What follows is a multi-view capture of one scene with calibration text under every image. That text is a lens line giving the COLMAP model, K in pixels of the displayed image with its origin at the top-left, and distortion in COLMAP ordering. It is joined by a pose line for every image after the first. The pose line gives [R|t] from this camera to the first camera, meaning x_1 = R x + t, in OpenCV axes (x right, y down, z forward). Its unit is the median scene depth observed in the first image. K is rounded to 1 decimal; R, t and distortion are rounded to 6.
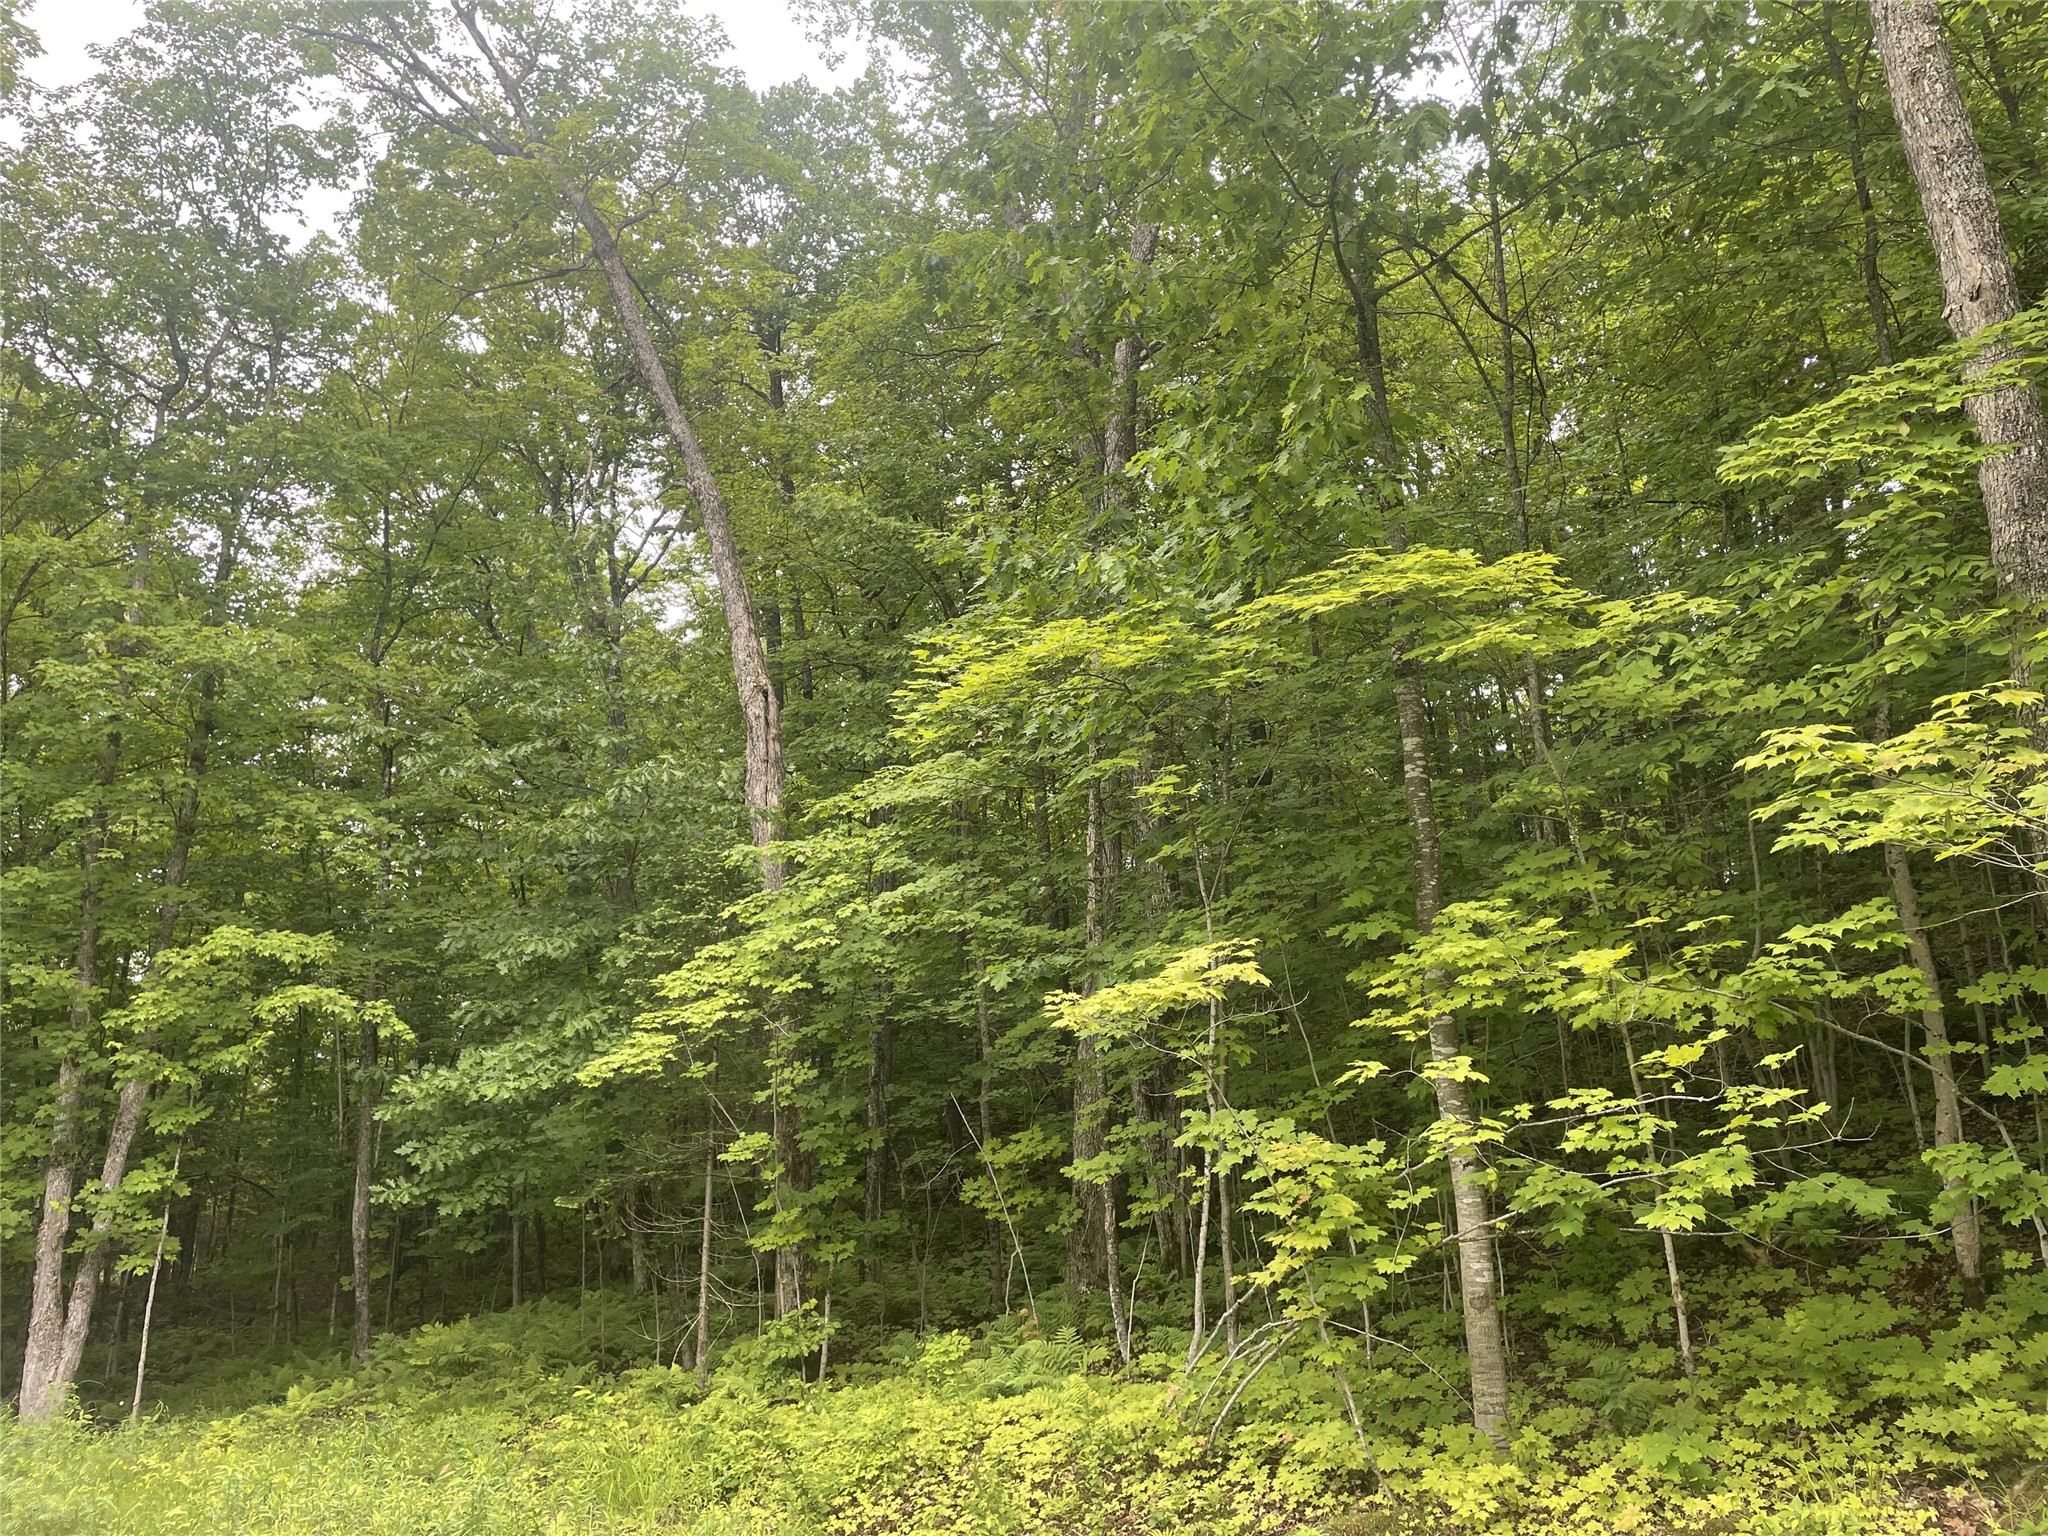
lens RADIAL K [[1635.4, 0, 1024.0], [0, 1635.4, 768.0], [0, 0, 1]] dist [0.122870, -0.166226]
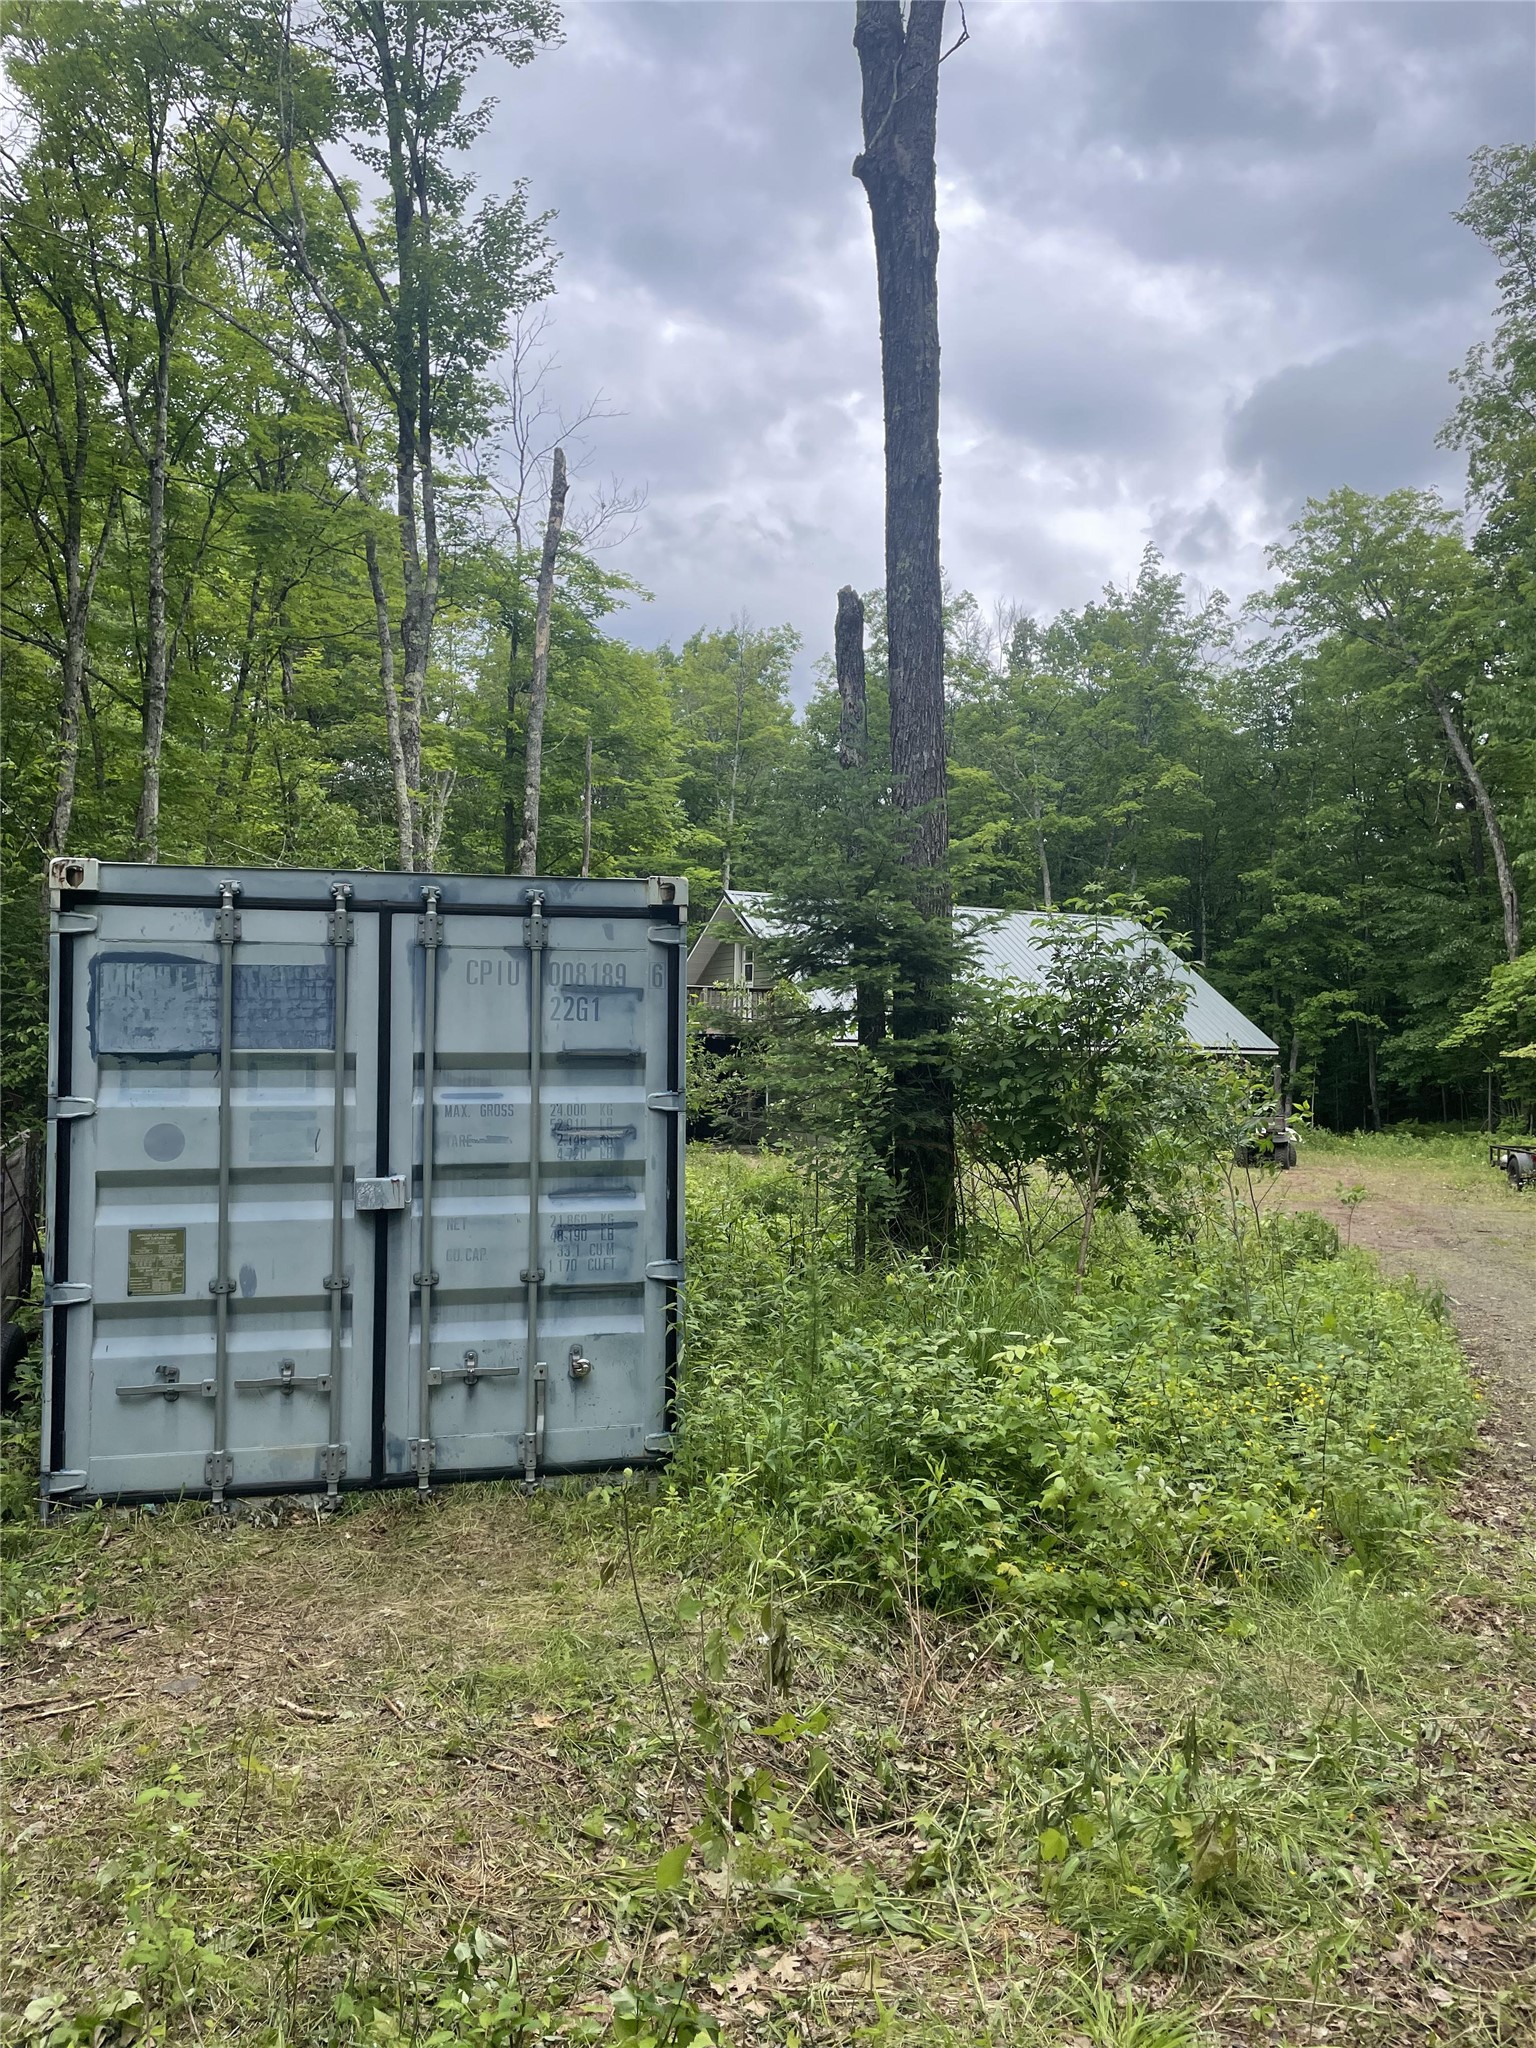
lens RADIAL K [[1635.4, 0, 768.0], [0, 1635.4, 1024.0], [0, 0, 1]] dist [0.122870, -0.166226]
pose [[0.786518, 0.009274, -0.617497, 0.669594], [0.121307, 0.978088, 0.169201, -0.533548], [0.605536, -0.207987, 0.768159, -2.183214]]
